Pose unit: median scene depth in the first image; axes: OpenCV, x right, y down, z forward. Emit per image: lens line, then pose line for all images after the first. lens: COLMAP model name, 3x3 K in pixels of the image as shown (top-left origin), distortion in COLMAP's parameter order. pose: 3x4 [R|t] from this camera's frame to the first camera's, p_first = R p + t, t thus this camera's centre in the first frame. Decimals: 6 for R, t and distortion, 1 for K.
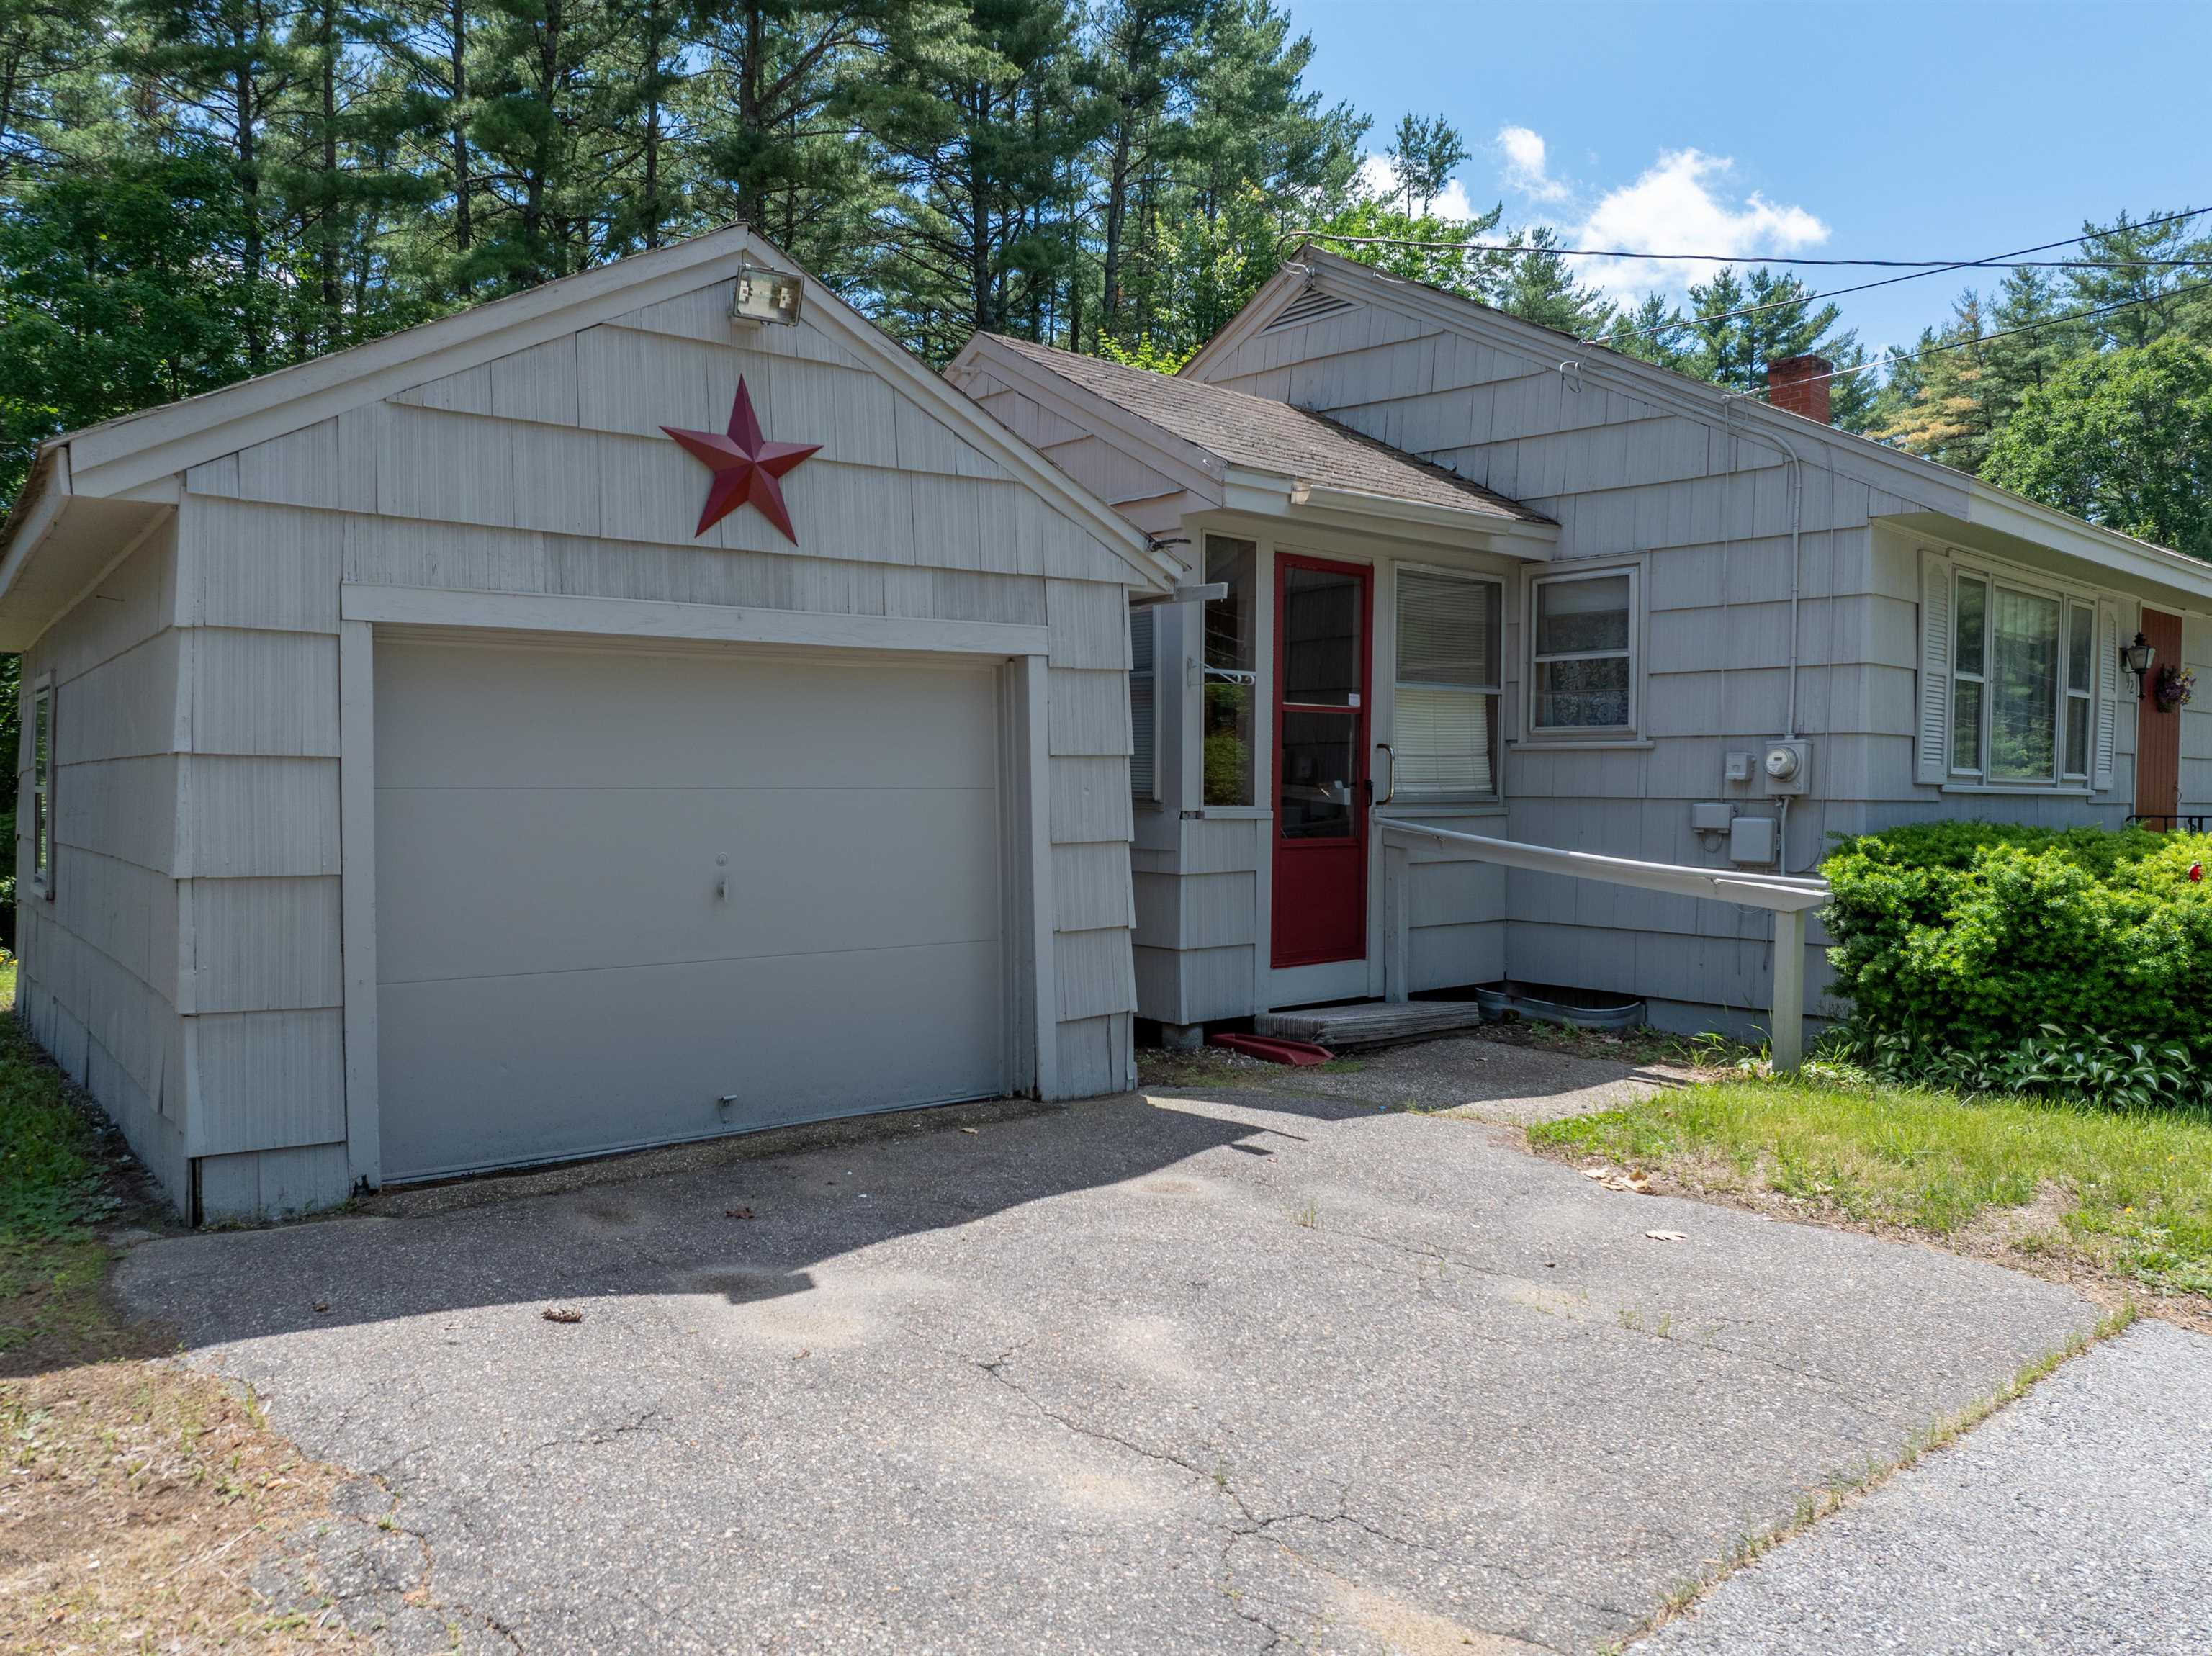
lens RADIAL K [[1559.6, 0, 1110.0], [0, 1559.6, 825.0], [0, 0, 1]] dist [-0.045894, 0.021180]
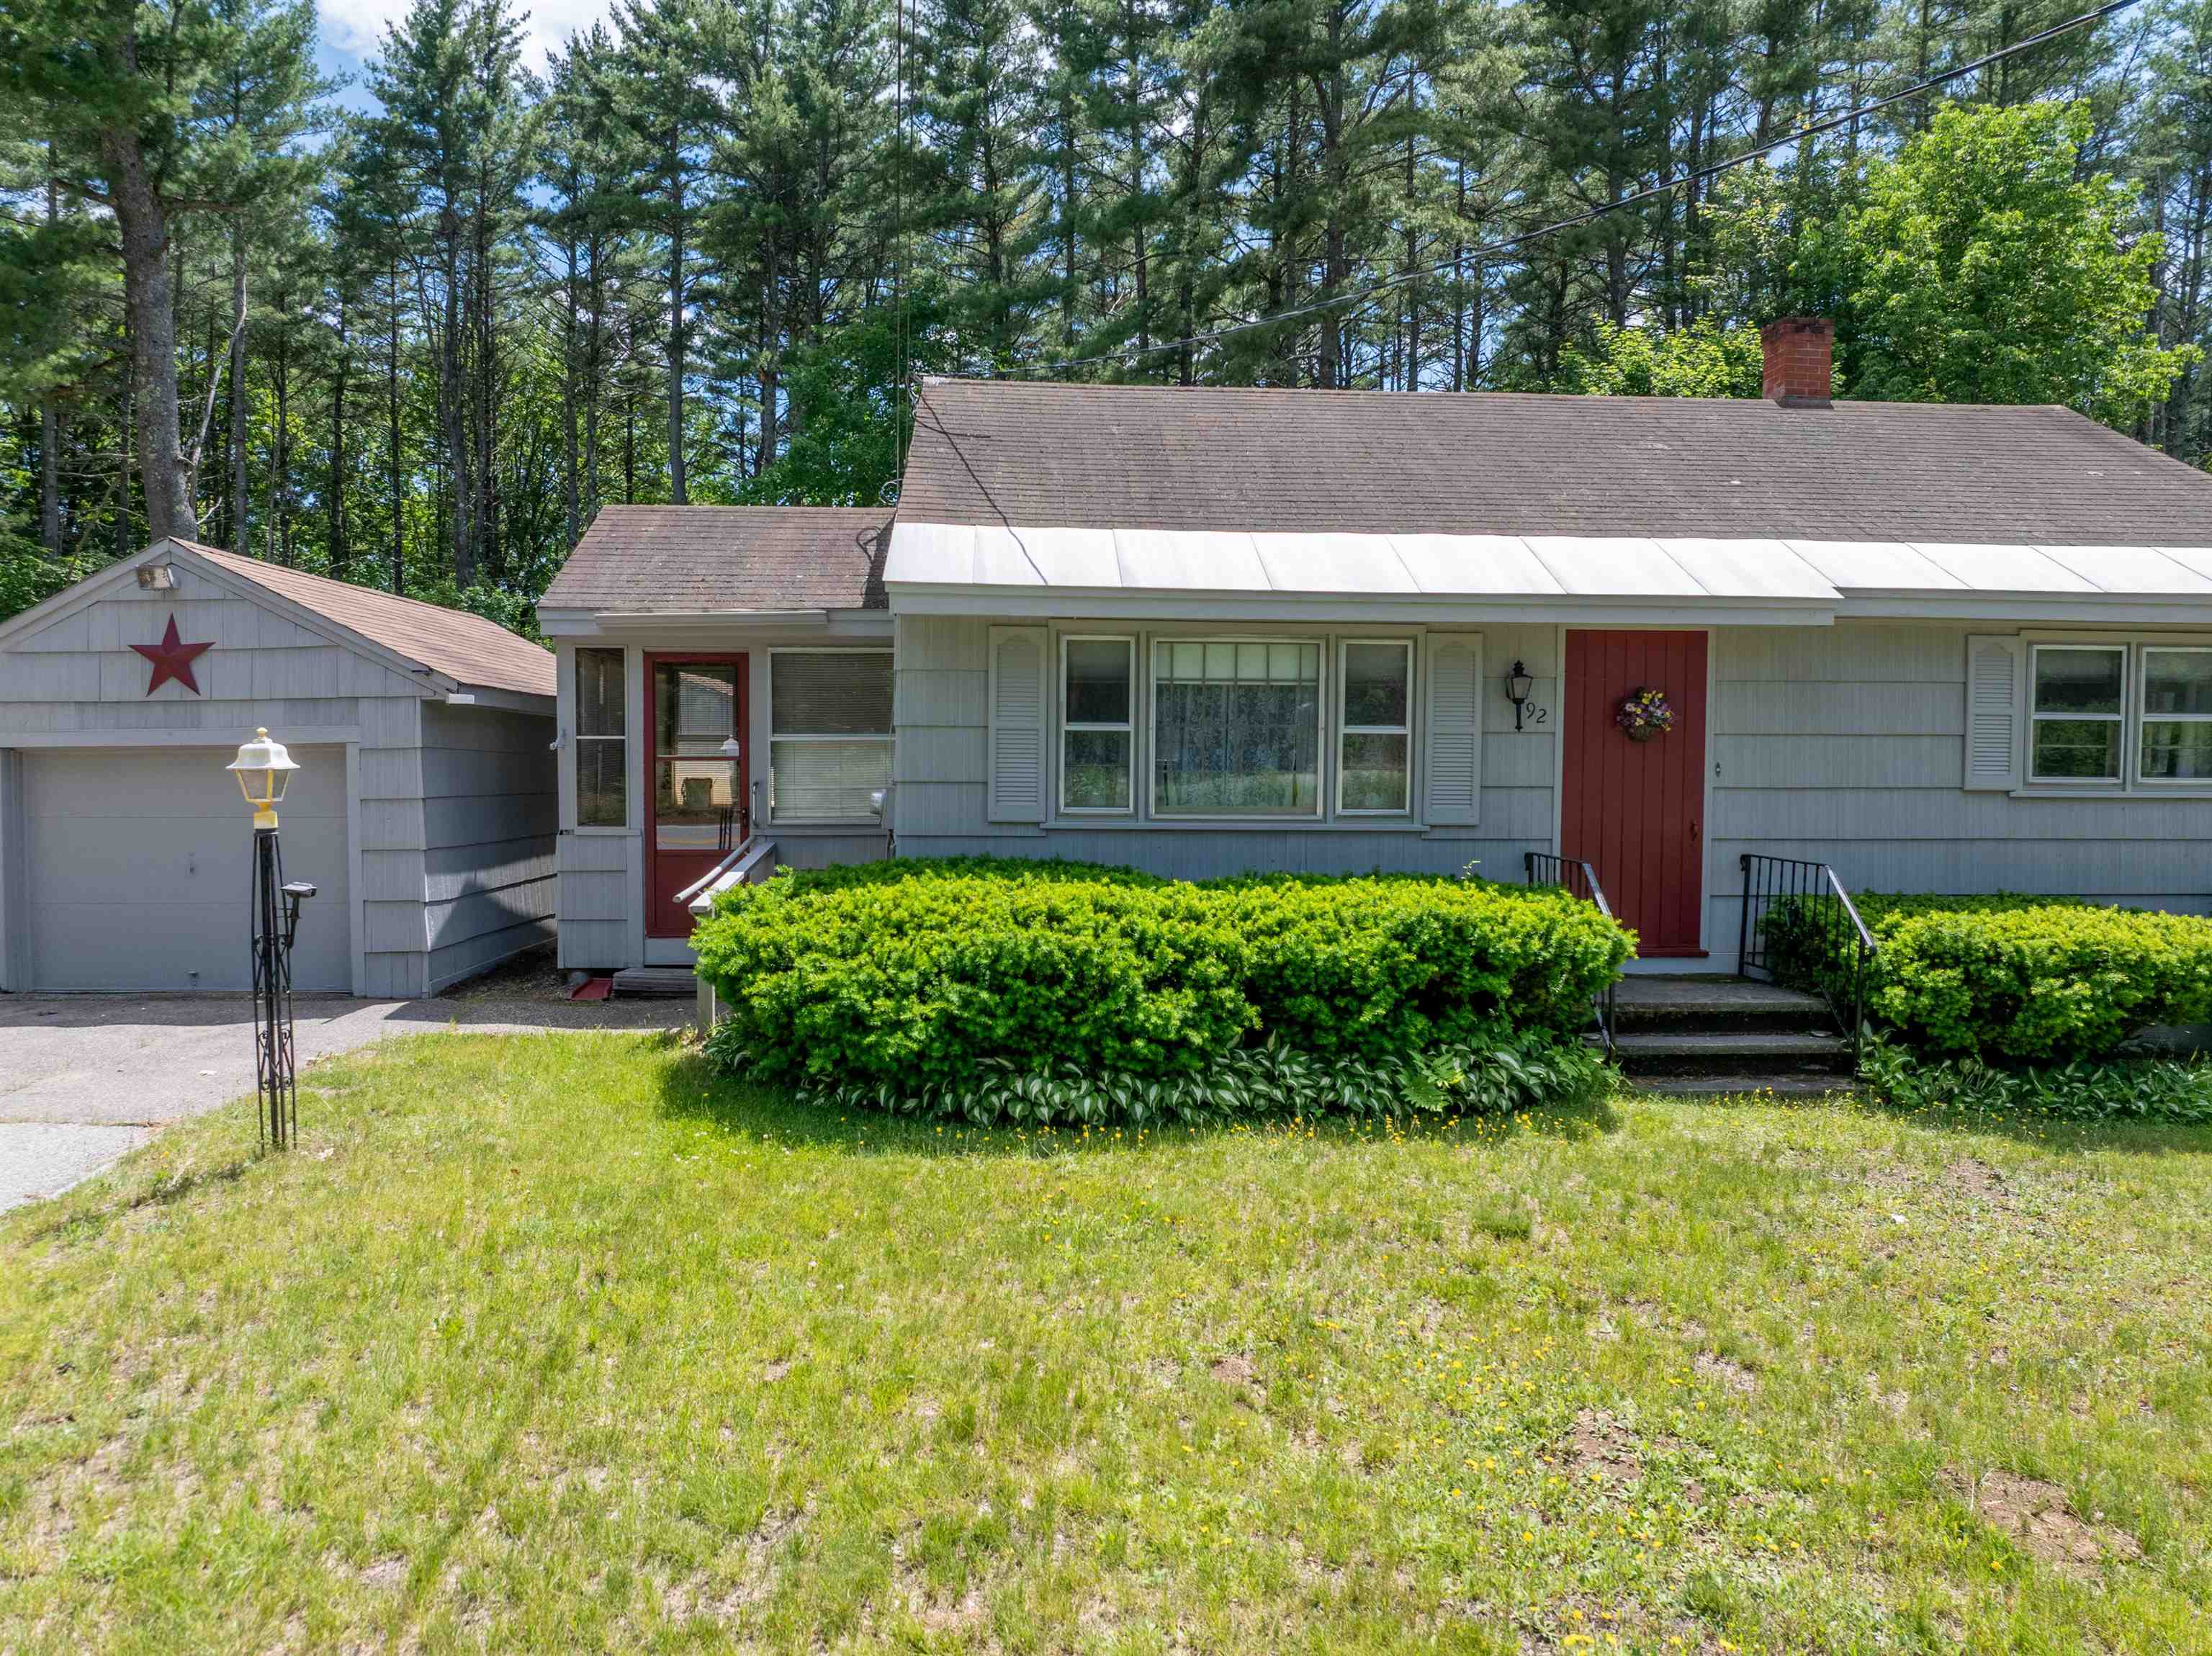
lens RADIAL K [[1559.6, 0, 1109.1], [0, 1559.6, 823.6], [0, 0, 1]] dist [-0.045894, 0.021180]
pose [[0.799230, 0.025467, -0.600486, 1.380398], [-0.013583, 0.999612, 0.024316, -0.058345], [0.600872, -0.011278, 0.799266, 0.096570]]
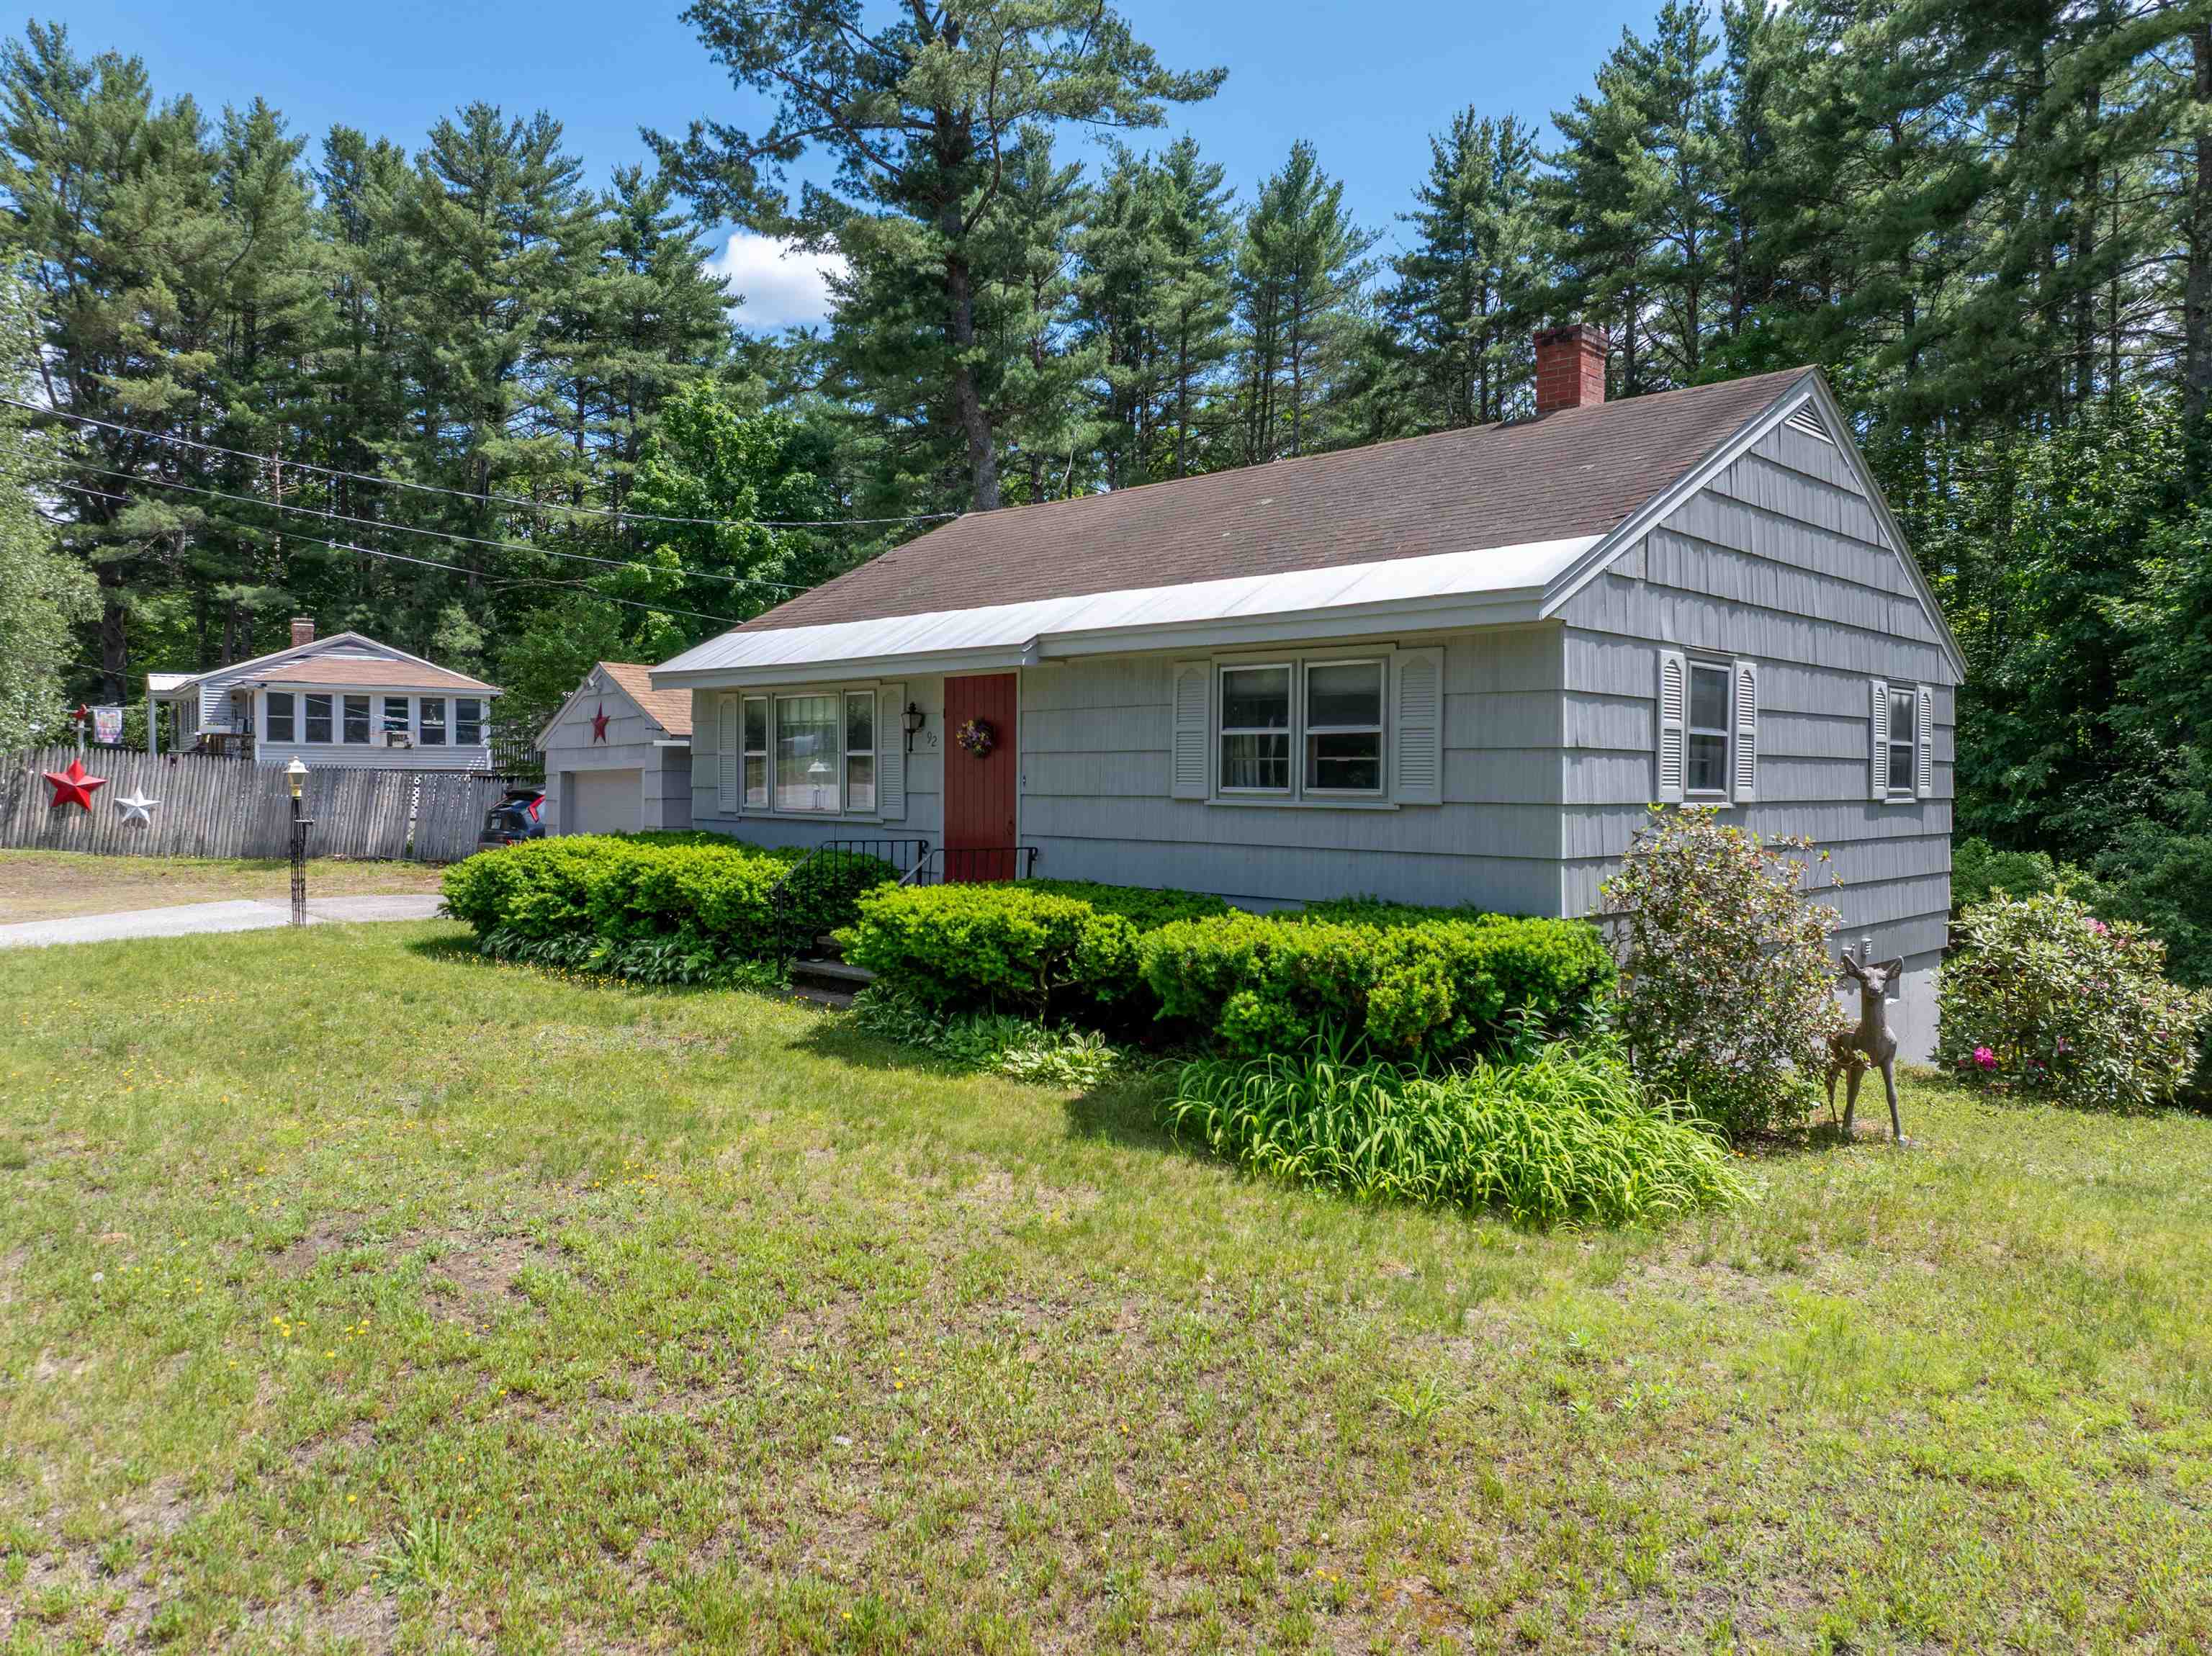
lens RADIAL K [[1559.6, 0, 1105.5], [0, 1559.6, 829.5], [0, 0, 1]] dist [-0.045894, 0.021180]
pose [[0.080204, 0.022993, -0.996513, 2.666779], [-0.033194, 0.999241, 0.020385, -0.063556], [0.996226, 0.031443, 0.080907, 1.392398]]
